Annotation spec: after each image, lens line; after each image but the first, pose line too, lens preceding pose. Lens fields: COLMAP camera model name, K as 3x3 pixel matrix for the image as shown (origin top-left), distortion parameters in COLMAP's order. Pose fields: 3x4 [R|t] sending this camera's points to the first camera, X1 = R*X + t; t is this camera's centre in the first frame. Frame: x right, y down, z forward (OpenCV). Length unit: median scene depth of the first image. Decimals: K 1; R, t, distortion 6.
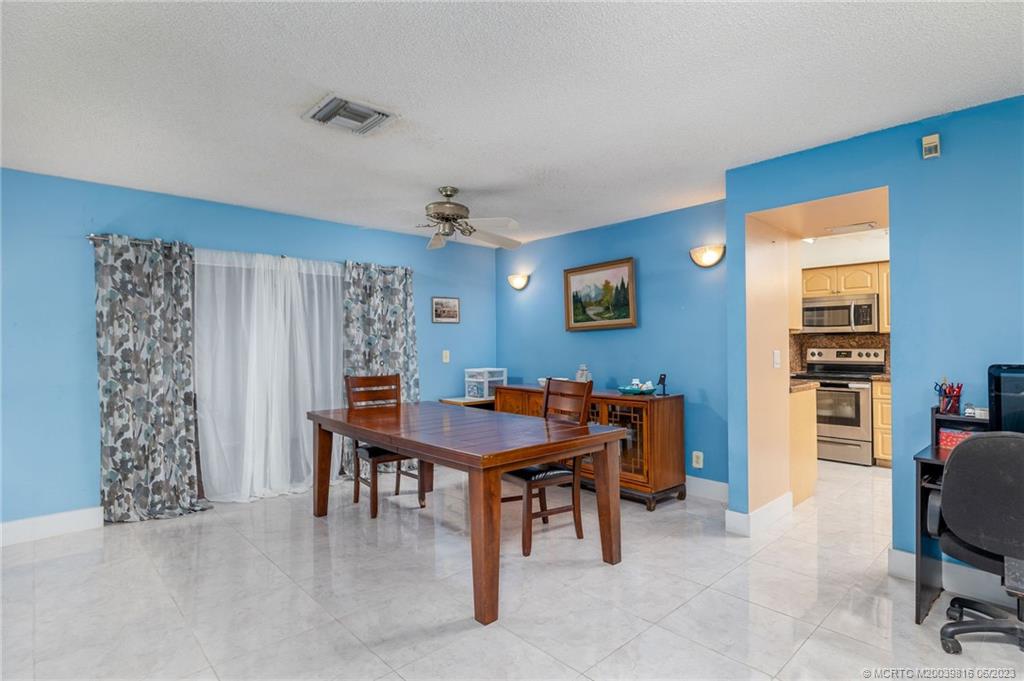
lens RADIAL K [[514.0, 0, 512.0], [0, 514.0, 340.5], [0, 0, 1]] dist [0.004092, 0.000669]
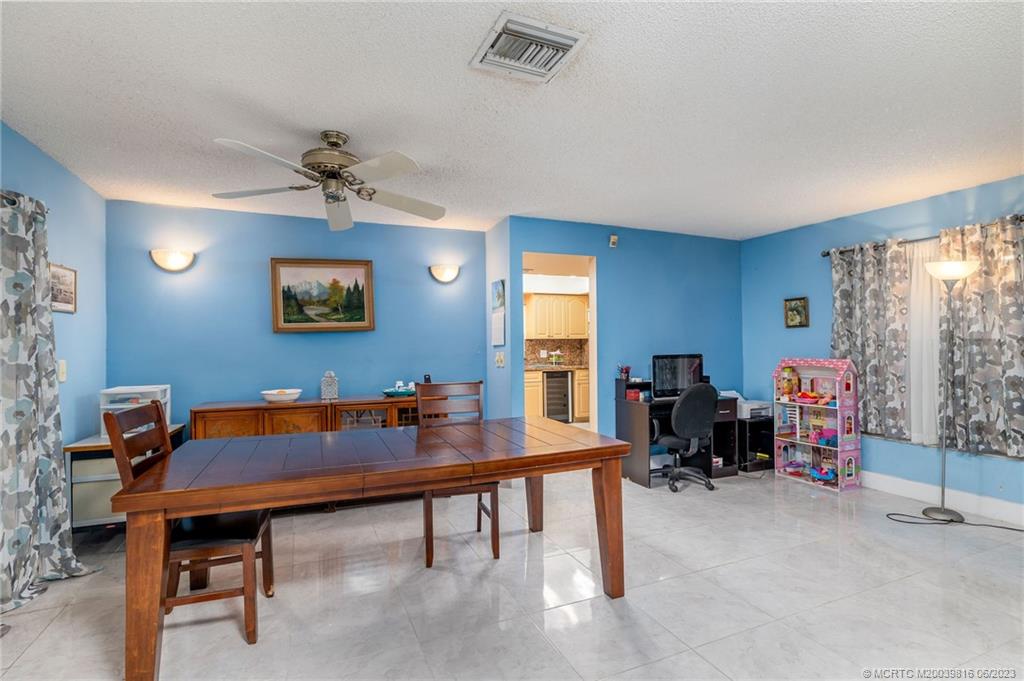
lens RADIAL K [[479.8, 0, 512.0], [0, 479.8, 340.5], [0, 0, 1]] dist [-0.002232, -0.000464]
pose [[0.338352, 0.014251, 0.940912, -0.520018], [0.002766, 0.999866, -0.016139, 0.008469], [-0.941015, 0.008063, 0.338268, 0.405732]]
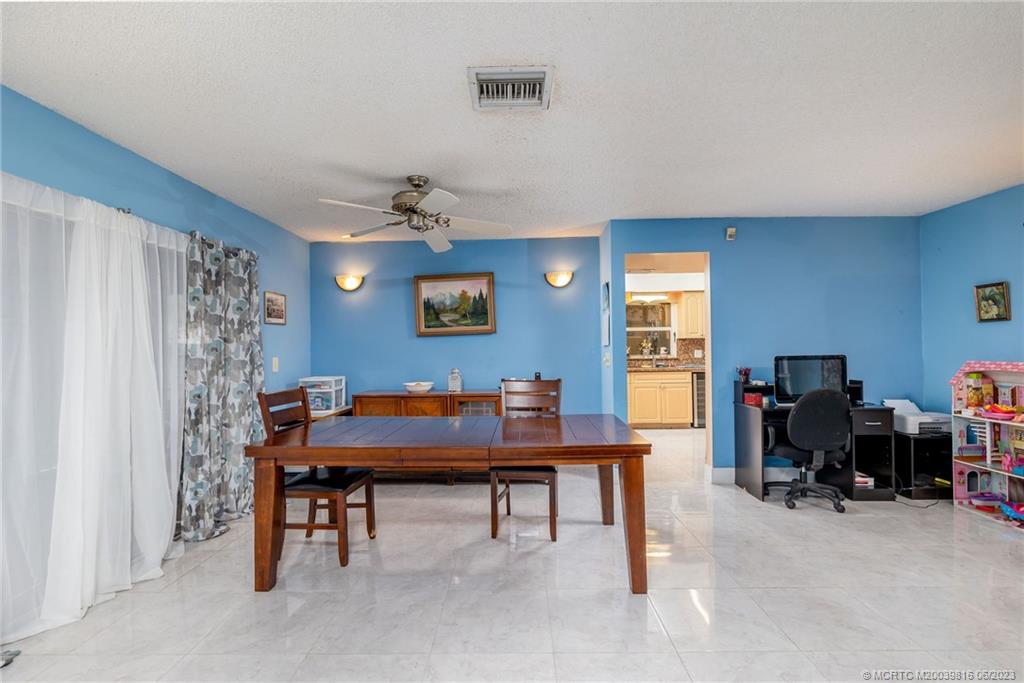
lens RADIAL K [[470.1, 0, 512.0], [0, 470.1, 341.5], [0, 0, 1]] dist [-0.005646, 0.000146]
pose [[0.691720, 0.006956, 0.722132, -0.467534], [0.004292, 0.999896, -0.013744, 0.006593], [-0.722153, 0.012606, 0.691619, 0.231448]]
